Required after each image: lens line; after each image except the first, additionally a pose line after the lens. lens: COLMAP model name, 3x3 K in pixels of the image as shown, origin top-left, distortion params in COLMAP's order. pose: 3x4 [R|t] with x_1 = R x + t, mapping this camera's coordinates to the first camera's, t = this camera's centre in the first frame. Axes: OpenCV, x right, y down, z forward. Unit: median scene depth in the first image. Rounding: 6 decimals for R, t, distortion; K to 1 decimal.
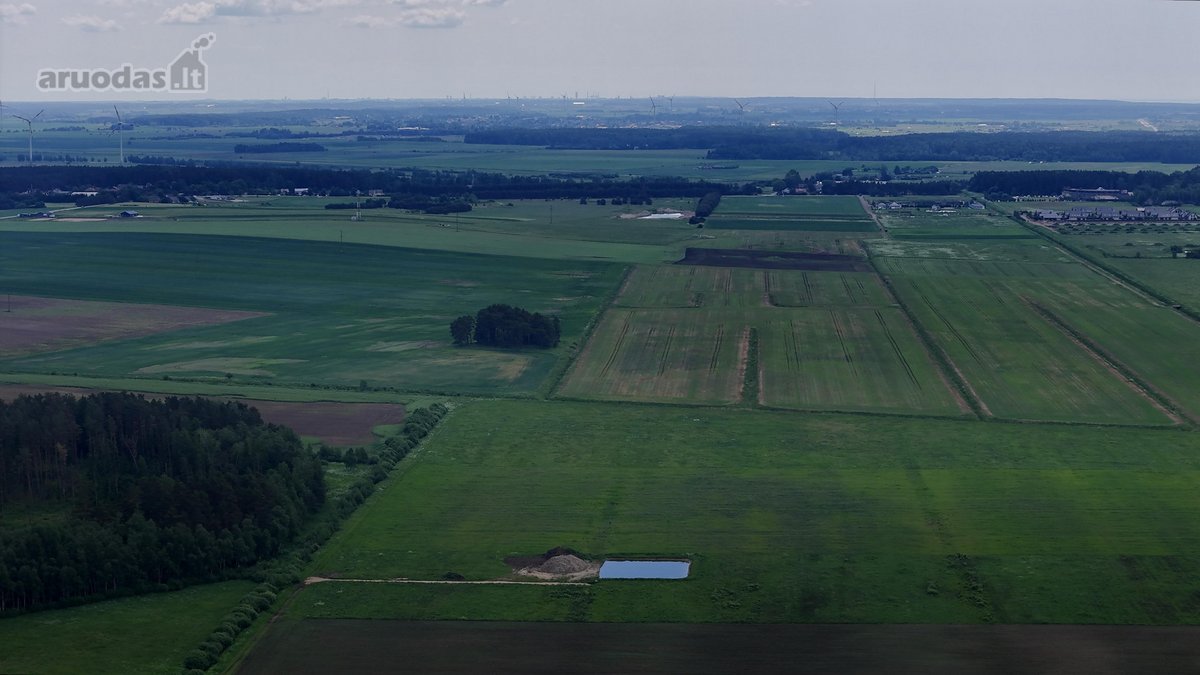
lens RADIAL K [[2391.3, 0, 600.0], [0, 2391.3, 337.5], [0, 0, 1]] dist [-0.191683, 0.761168]
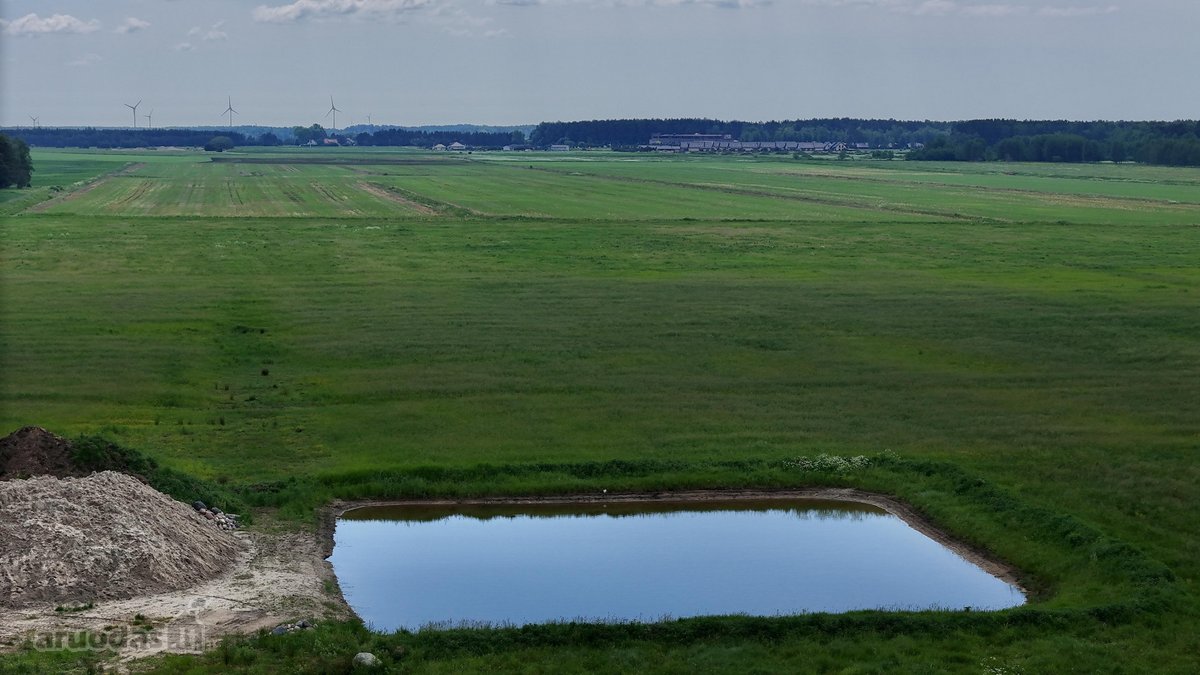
lens RADIAL K [[2391.3, 0, 600.0], [0, 2391.3, 337.5], [0, 0, 1]] dist [-0.191683, 0.761168]
pose [[0.976307, -0.009877, 0.216165, -0.014127], [0.013190, 0.999817, -0.013891, 0.084917], [-0.215989, 0.016413, 0.976258, 0.851732]]
